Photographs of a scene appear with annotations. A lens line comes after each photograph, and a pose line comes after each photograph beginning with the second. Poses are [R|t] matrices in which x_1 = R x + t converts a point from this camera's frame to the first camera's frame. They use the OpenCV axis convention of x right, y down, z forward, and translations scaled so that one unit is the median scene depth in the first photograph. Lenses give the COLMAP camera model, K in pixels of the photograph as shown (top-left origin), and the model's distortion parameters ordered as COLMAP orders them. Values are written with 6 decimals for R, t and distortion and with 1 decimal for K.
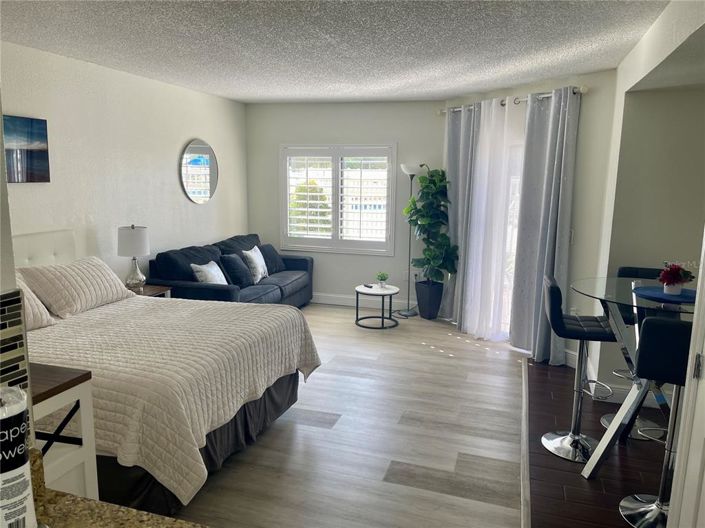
lens RADIAL K [[524.3, 0, 356.8], [0, 524.3, 267.5], [0, 0, 1]] dist [0.108983, -0.143439]
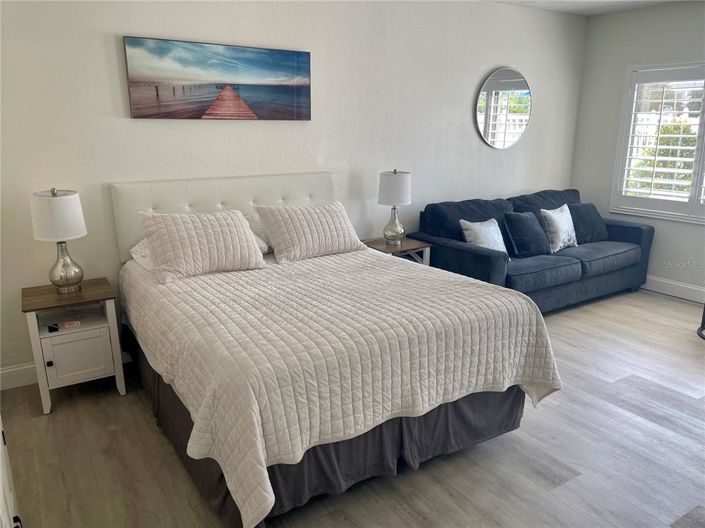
lens RADIAL K [[524.3, 0, 356.8], [0, 524.3, 267.5], [0, 0, 1]] dist [0.108983, -0.143439]
pose [[0.762676, 0.147873, -0.629650, 0.105934], [-0.095976, 0.988611, 0.115922, -0.013841], [0.639620, -0.027980, 0.768182, 0.263305]]
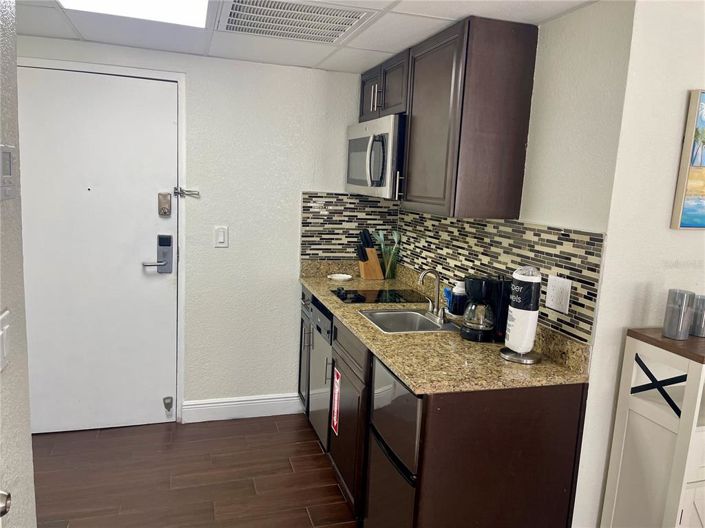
lens RADIAL K [[524.3, 0, 356.8], [0, 524.3, 267.5], [0, 0, 1]] dist [0.108983, -0.143439]
pose [[-0.812064, 0.030602, -0.582766, 0.182690], [-0.169389, 0.943269, 0.285570, -0.041038], [0.558444, 0.330615, -0.760811, 0.414895]]
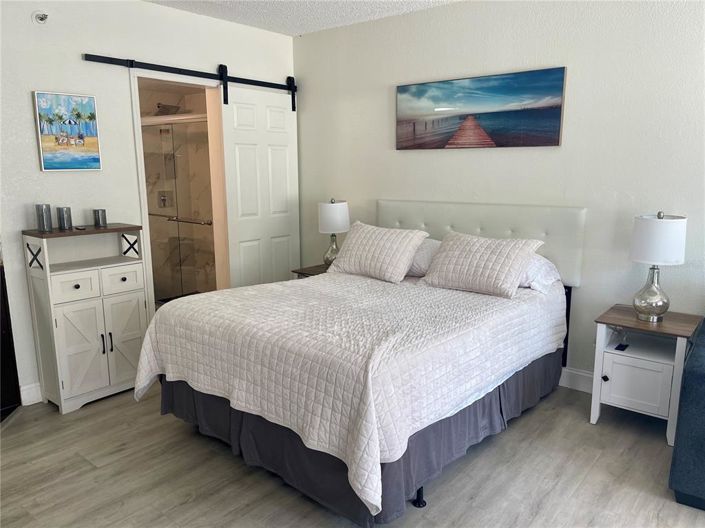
lens RADIAL K [[524.3, 0, 356.8], [0, 524.3, 267.5], [0, 0, 1]] dist [0.108983, -0.143439]
pose [[-0.355687, 0.172676, -0.918515, 0.302463], [-0.162999, 0.956261, 0.242892, -0.130181], [0.920281, 0.236110, -0.311984, 0.986049]]
